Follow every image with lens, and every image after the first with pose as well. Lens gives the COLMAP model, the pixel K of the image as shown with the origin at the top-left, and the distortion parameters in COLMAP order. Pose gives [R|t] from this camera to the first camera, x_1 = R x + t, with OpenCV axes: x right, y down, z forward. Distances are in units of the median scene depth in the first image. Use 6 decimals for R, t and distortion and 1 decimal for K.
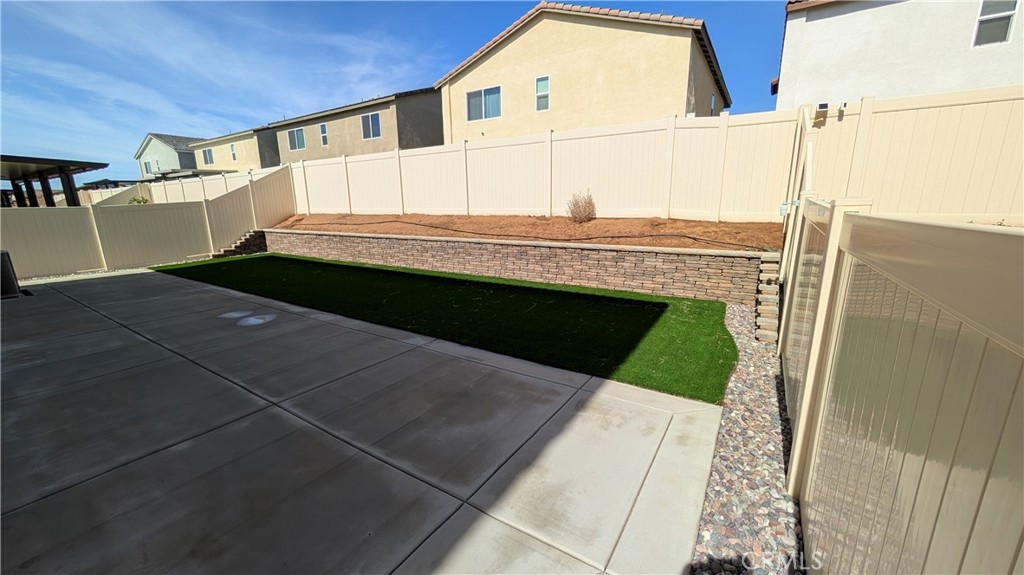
lens RADIAL K [[378.7, 0, 514.4], [0, 378.7, 290.1], [0, 0, 1]] dist [-0.000393, 0.000840]
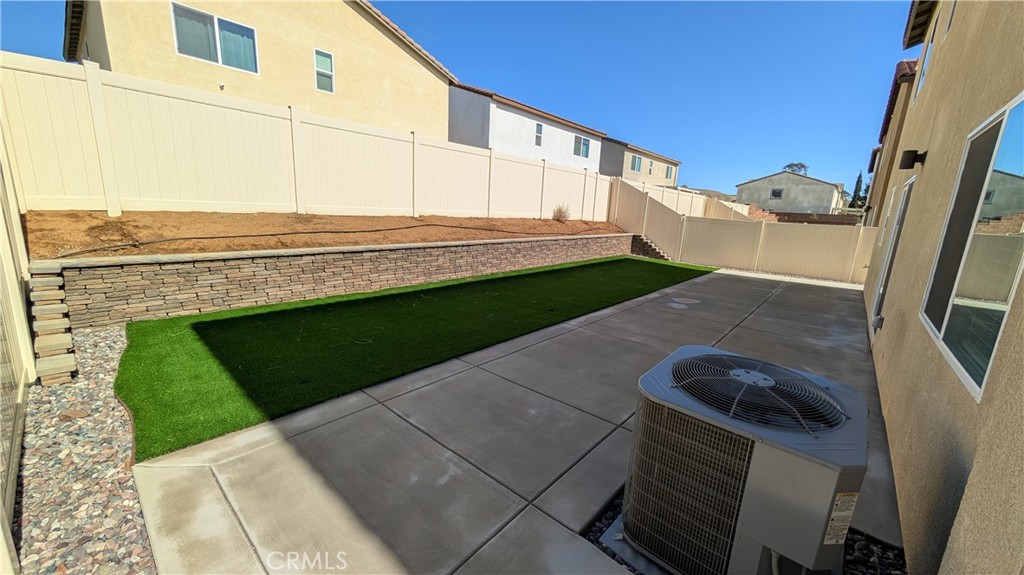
lens RADIAL K [[378.7, 0, 522.3], [0, 378.7, 279.1], [0, 0, 1]] dist [-0.000393, 0.000840]
pose [[0.158035, -0.165726, 0.973427, -1.360885], [0.171205, 0.975483, 0.138281, -0.185557], [-0.972478, 0.144803, 0.182533, 0.852416]]
